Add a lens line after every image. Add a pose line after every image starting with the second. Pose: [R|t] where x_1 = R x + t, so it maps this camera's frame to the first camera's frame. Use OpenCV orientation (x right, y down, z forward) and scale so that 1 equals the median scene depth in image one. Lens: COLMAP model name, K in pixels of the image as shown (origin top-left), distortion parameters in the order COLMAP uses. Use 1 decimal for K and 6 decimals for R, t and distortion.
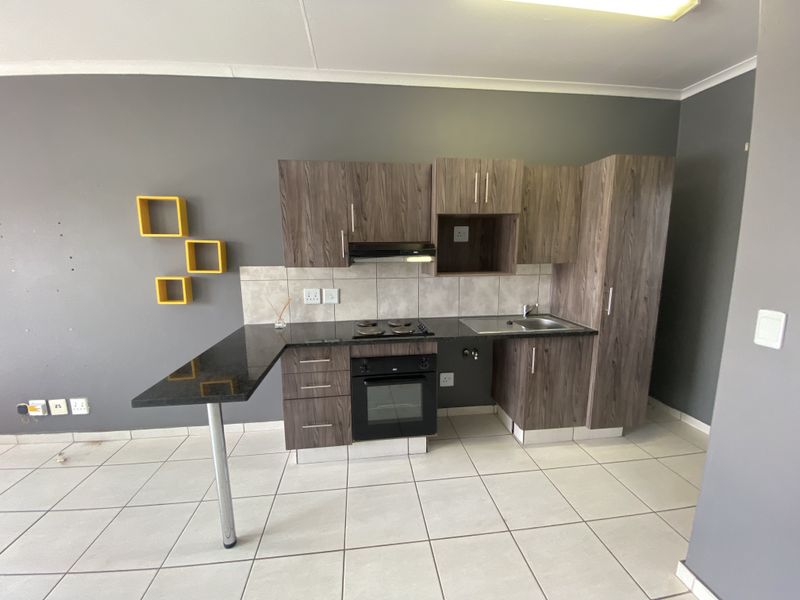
lens RADIAL K [[325.4, 0, 392.1], [0, 325.4, 301.9], [0, 0, 1]] dist [-0.010600, -0.002686]
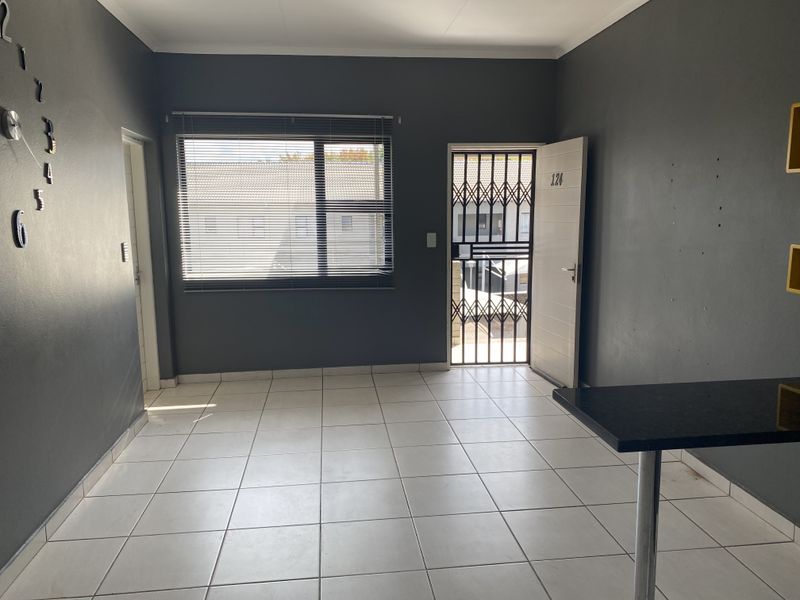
lens RADIAL K [[621.0, 0, 400.3], [0, 621.0, 306.6], [0, 0, 1]] dist [-0.046009, 0.032210]
pose [[-0.006225, 0.161656, -0.986828, 0.368046], [-0.142849, 0.976582, 0.160878, -0.044427], [0.989725, 0.141969, 0.017013, 0.318523]]
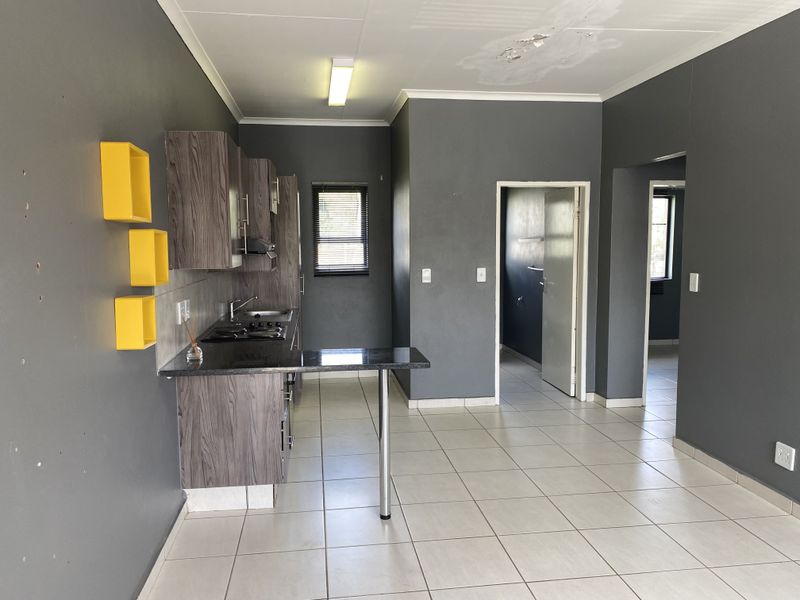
lens RADIAL K [[621.0, 0, 395.1], [0, 621.0, 306.8], [0, 0, 1]] dist [-0.046009, 0.032210]
pose [[-0.018227, -0.095735, 0.995240, -1.738054], [0.160548, 0.982208, 0.097422, -0.093383], [-0.986860, 0.161559, -0.002533, 0.613312]]
